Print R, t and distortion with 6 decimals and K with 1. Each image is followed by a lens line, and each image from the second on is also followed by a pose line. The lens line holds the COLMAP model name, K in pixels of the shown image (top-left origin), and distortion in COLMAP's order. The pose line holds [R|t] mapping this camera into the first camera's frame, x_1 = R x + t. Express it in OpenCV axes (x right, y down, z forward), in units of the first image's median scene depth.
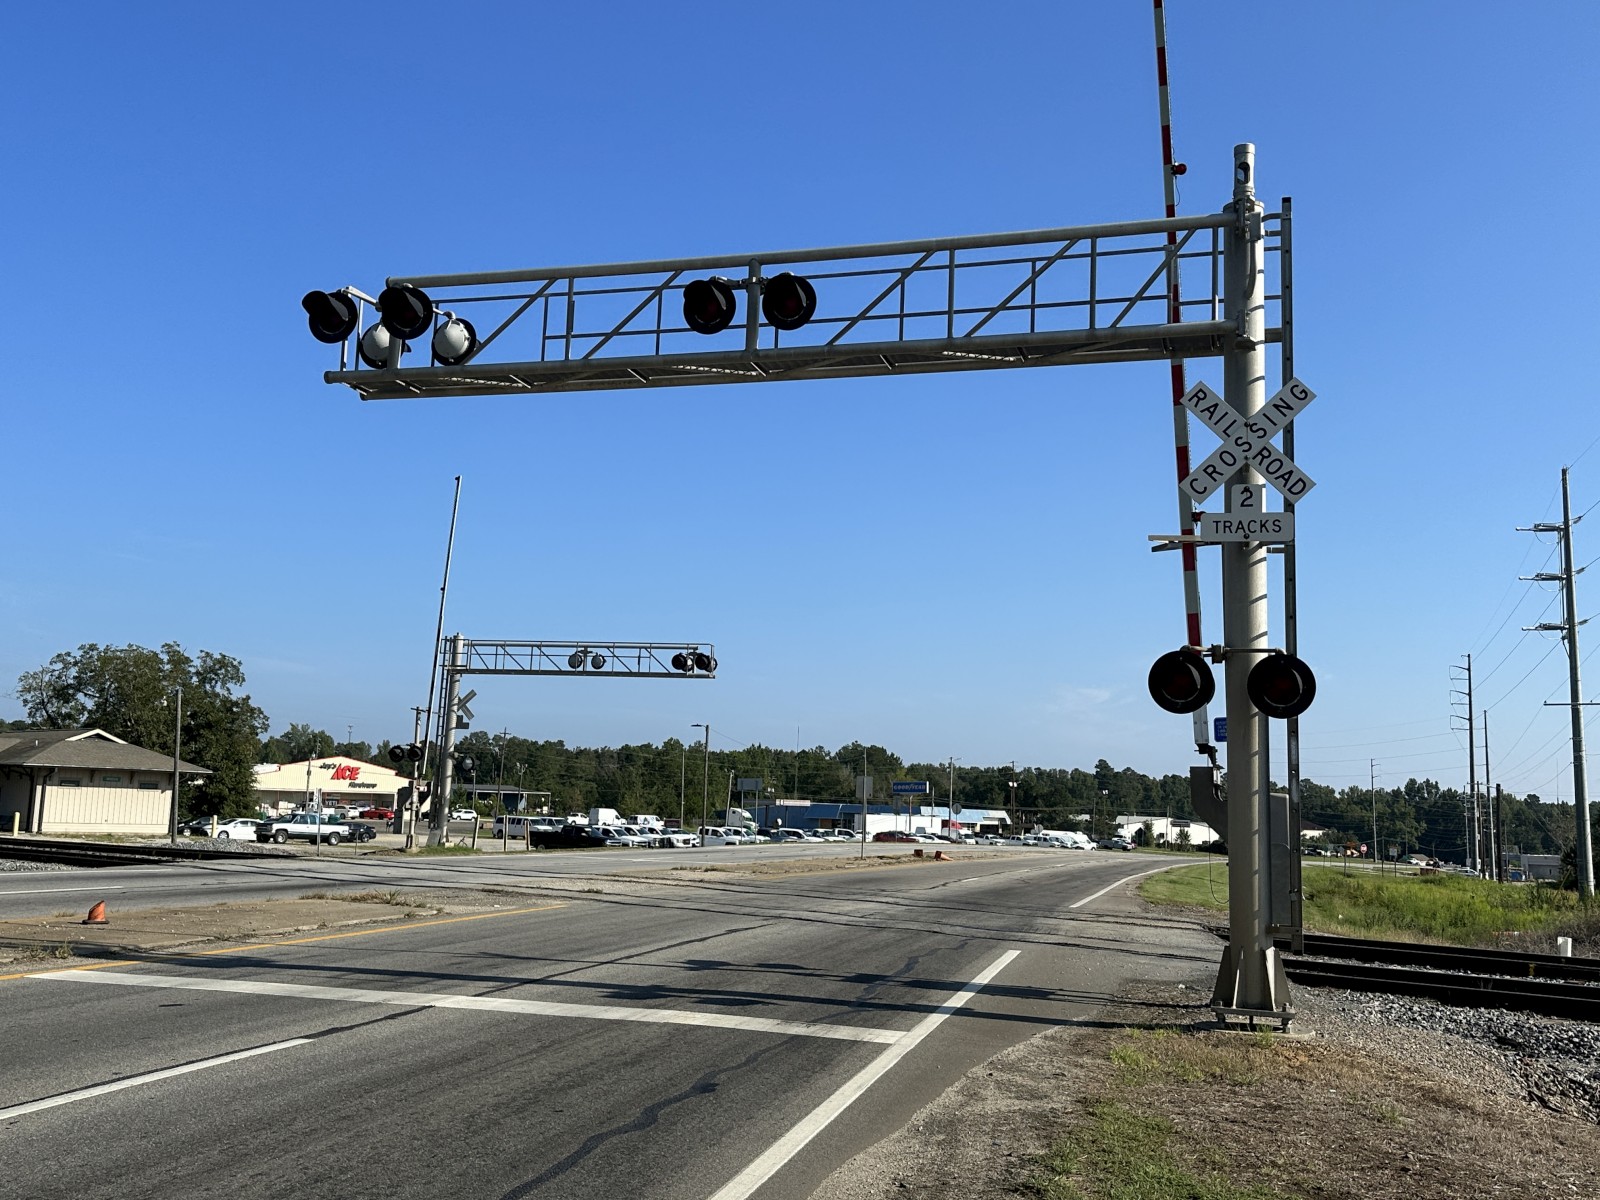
lens RADIAL K [[1473.4, 0, 800.0], [0, 1473.4, 600.0], [0, 0, 1]] dist [0.004514, -0.002691]
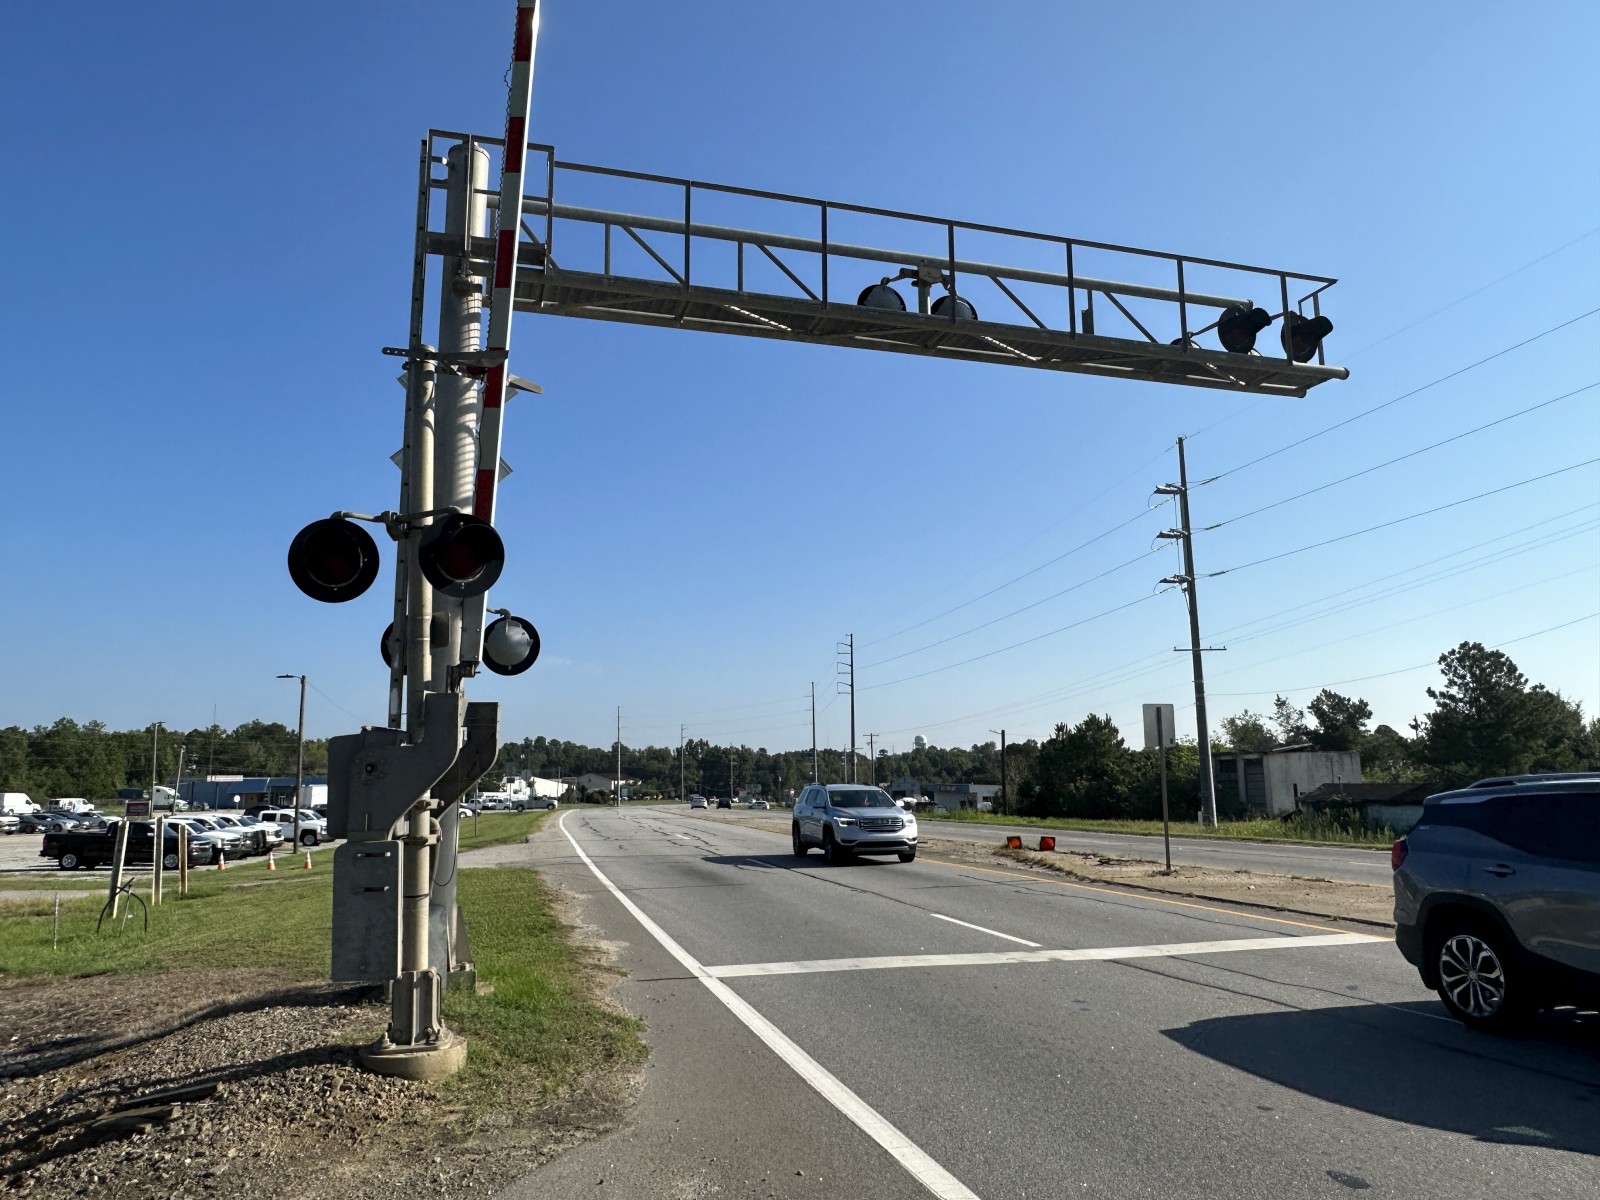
lens RADIAL K [[1072.5, 0, 800.0], [0, 1072.5, 600.0], [0, 0, 1]] dist [-0.054965, 0.000713]
pose [[0.849385, 0.034466, 0.526647, -0.054280], [-0.025984, 0.999386, -0.023498, 0.022650], [-0.527134, 0.006275, 0.849759, 0.181939]]
